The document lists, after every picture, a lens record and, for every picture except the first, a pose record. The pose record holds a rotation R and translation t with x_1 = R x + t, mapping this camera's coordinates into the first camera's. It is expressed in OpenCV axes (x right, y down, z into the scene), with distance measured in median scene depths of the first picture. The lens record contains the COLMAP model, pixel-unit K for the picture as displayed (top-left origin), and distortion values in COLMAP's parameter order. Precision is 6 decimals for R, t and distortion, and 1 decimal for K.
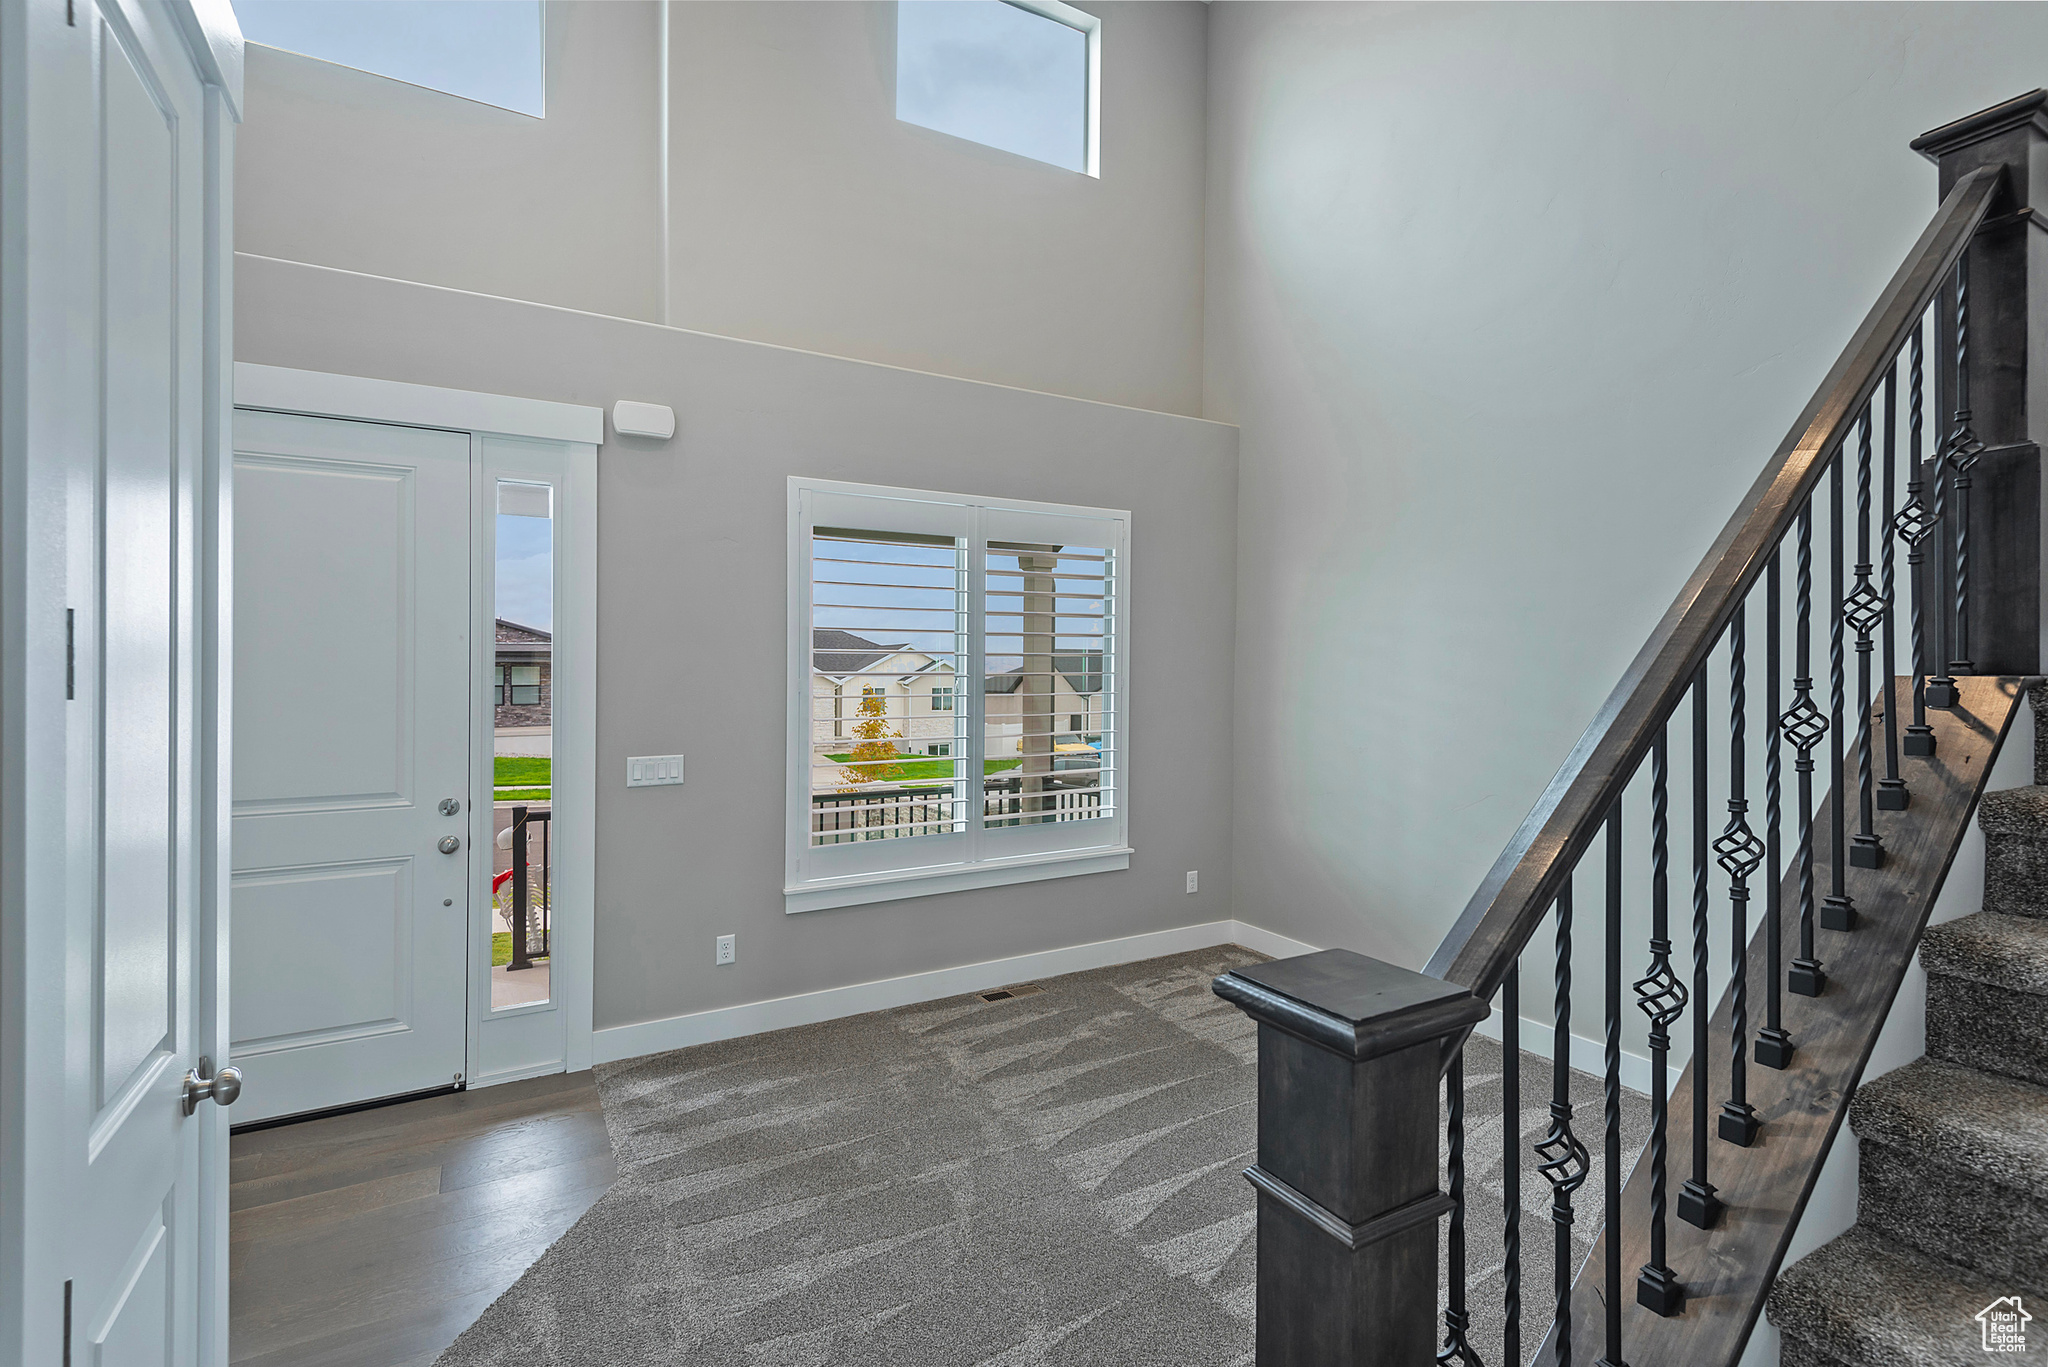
lens RADIAL K [[934.2, 0, 1030.9], [0, 934.2, 675.8], [0, 0, 1]] dist [0.041056, -0.023080]
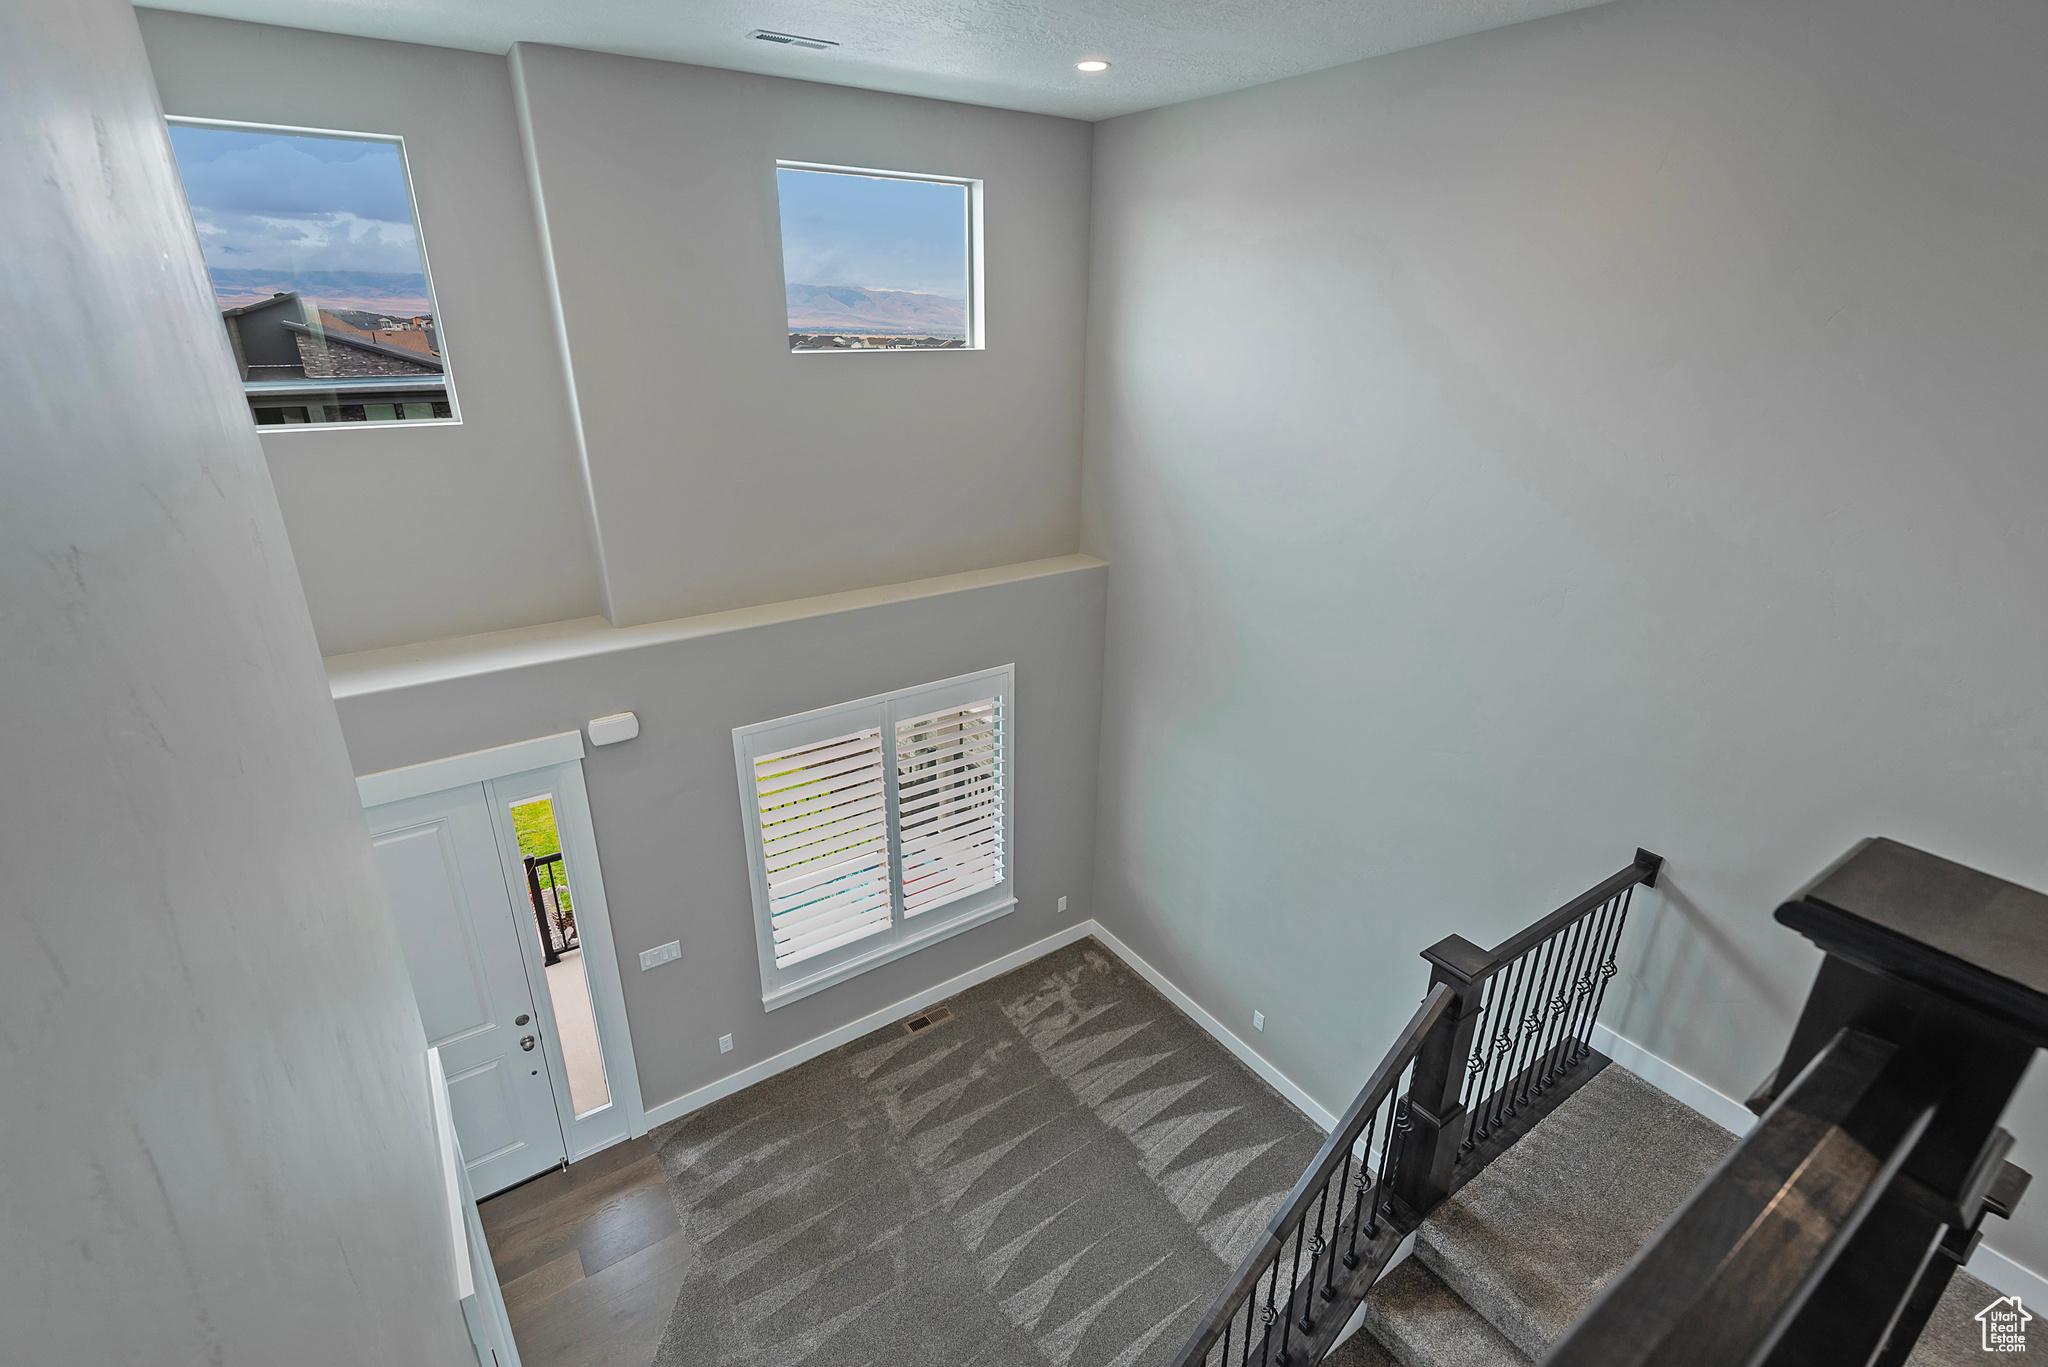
lens RADIAL K [[934.2, 0, 1030.9], [0, 934.2, 675.8], [0, 0, 1]] dist [0.041056, -0.023080]
pose [[0.996949, -0.026656, 0.073361, 0.054199], [-0.001808, 0.931737, 0.363129, -0.840248], [-0.078033, -0.362154, 0.928846, -0.187095]]
